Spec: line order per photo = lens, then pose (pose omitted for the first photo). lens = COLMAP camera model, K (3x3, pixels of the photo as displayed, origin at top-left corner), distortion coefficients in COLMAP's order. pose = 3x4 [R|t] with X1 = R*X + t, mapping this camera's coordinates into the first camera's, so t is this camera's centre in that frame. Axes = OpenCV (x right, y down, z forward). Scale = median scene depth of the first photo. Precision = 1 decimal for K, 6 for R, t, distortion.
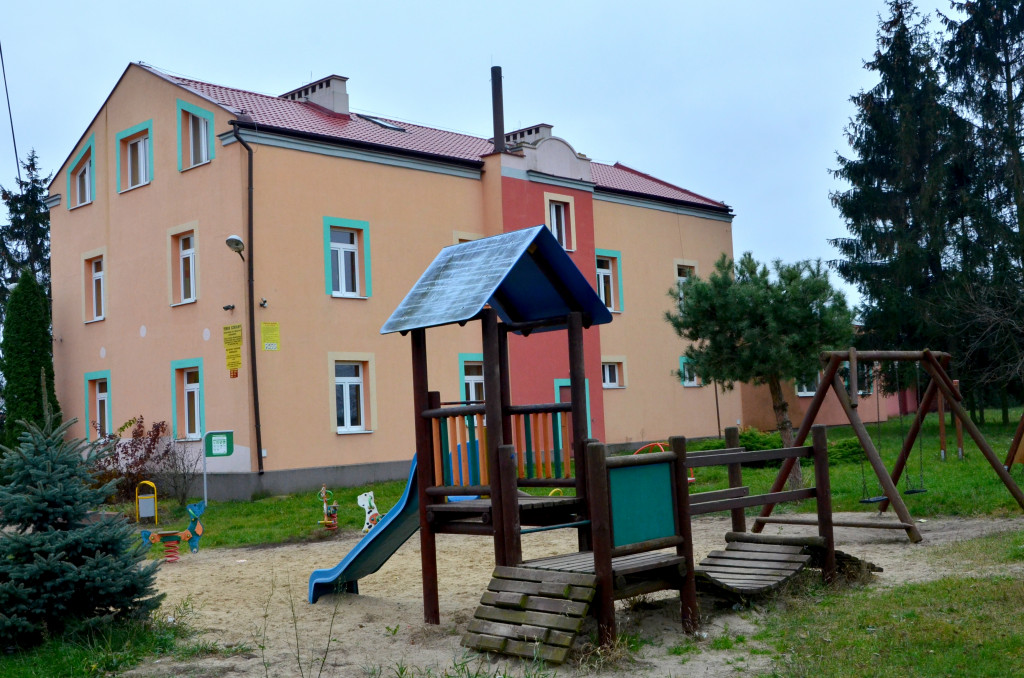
lens RADIAL K [[1146.4, 0, 504.5], [0, 1146.4, 341.8], [0, 0, 1]] dist [-0.014569, 0.000000]
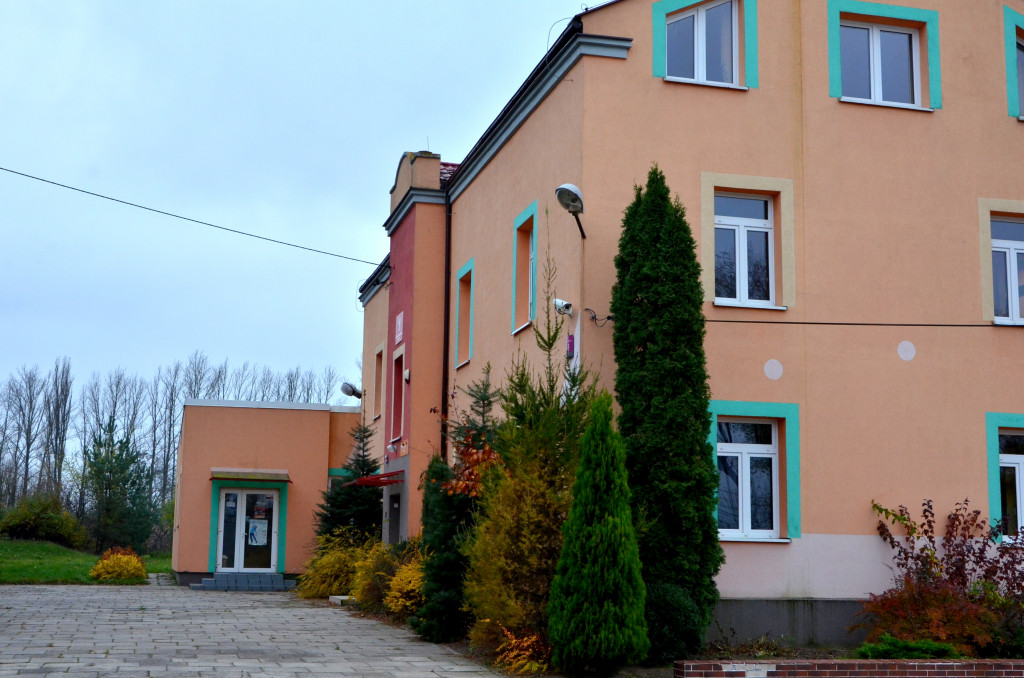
lens RADIAL K [[1376.7, 0, 519.6], [0, 1376.7, 341.2], [0, 0, 1]] dist [0.001891, 0.000000]
pose [[0.522820, 0.189813, 0.831041, -0.994507], [-0.098388, 0.981815, -0.162353, 0.117761], [-0.846746, 0.003117, 0.531988, 0.793643]]
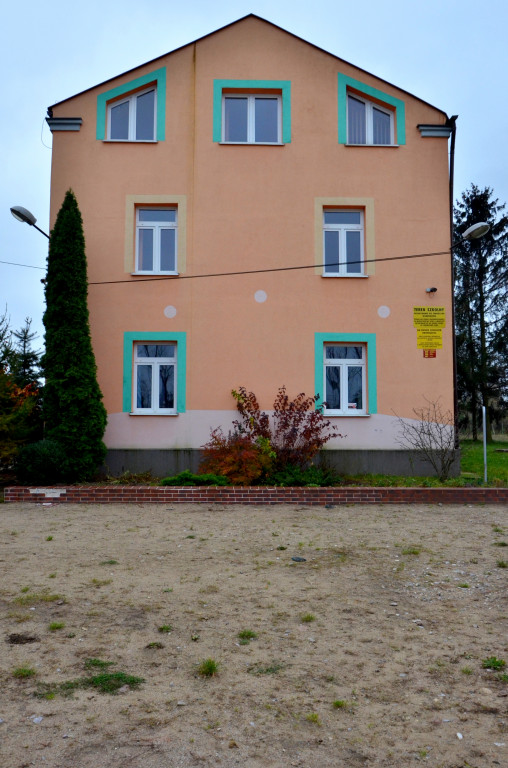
lens RADIAL K [[639.6, 0, 248.6], [0, 639.6, 389.1], [0, 0, 1]] dist [-0.029377, 0.009721]
pose [[0.708286, 0.096779, 0.699260, -0.677539], [-0.086121, 0.995005, -0.050479, 0.092503], [-0.700653, -0.024467, 0.713083, 0.632621]]
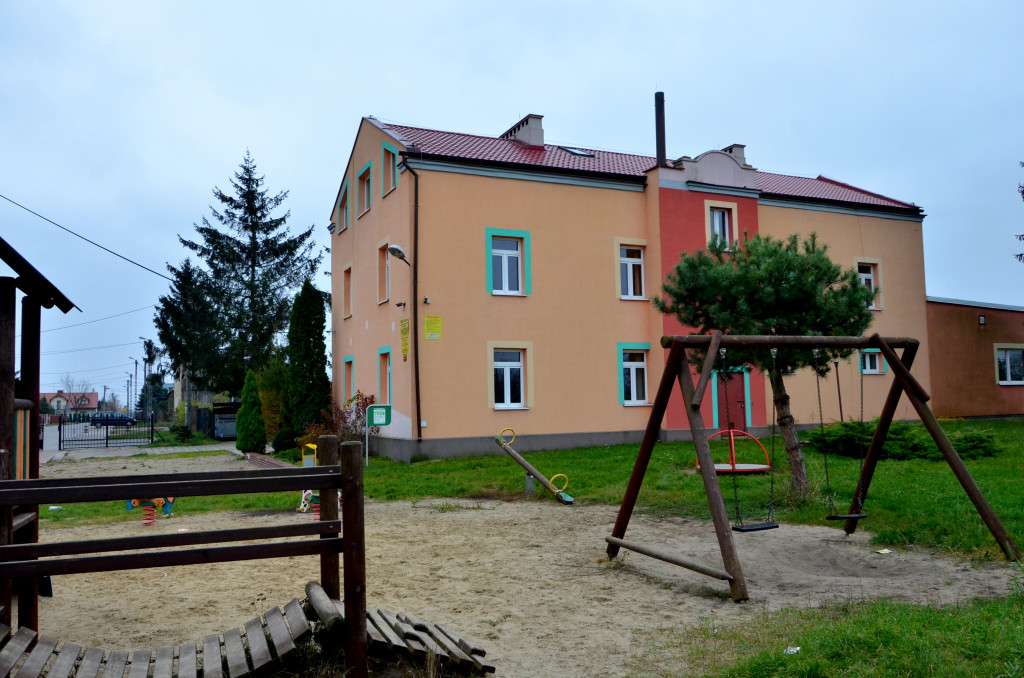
lens RADIAL K [[827.6, 0, 515.9], [0, 827.6, 337.9], [0, 0, 1]] dist [0.002939, -0.002301]
pose [[0.931606, 0.000259, -0.363471, 0.177551], [0.000468, 0.999998, 0.001912, 0.003980], [0.363471, -0.001952, 0.931604, 0.194811]]
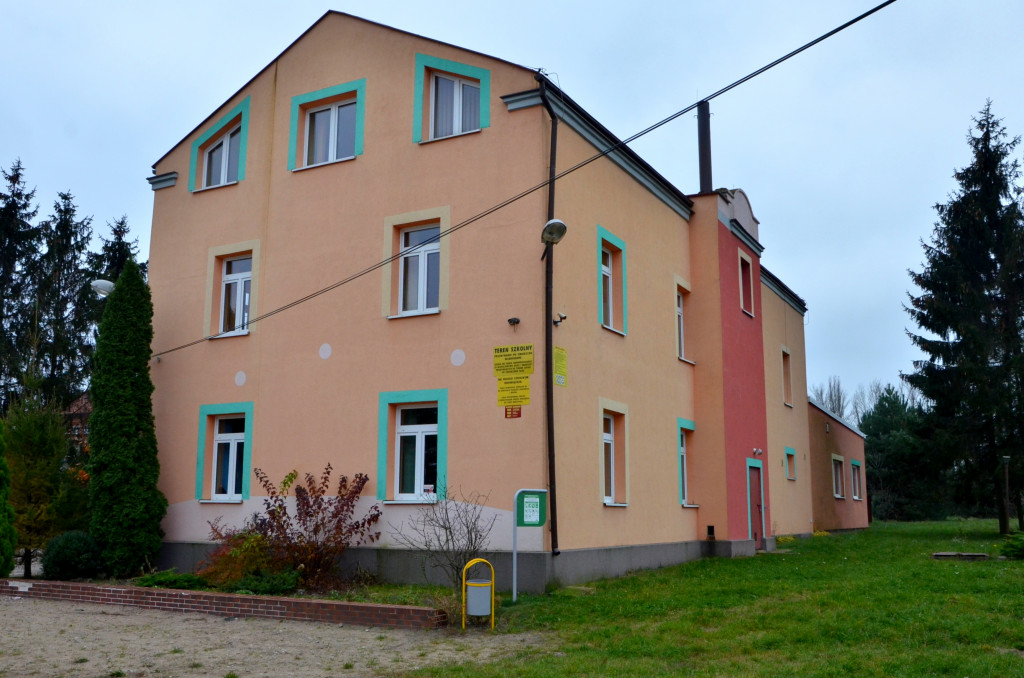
lens RADIAL K [[973.4, 0, 509.2], [0, 973.4, 339.6], [0, 0, 1]] dist [-0.052051, 0.000000]
pose [[0.966357, 0.096649, 0.238356, -0.350496], [-0.068344, 0.989889, -0.124295, 0.053055], [-0.247959, 0.103823, 0.963191, 0.364433]]
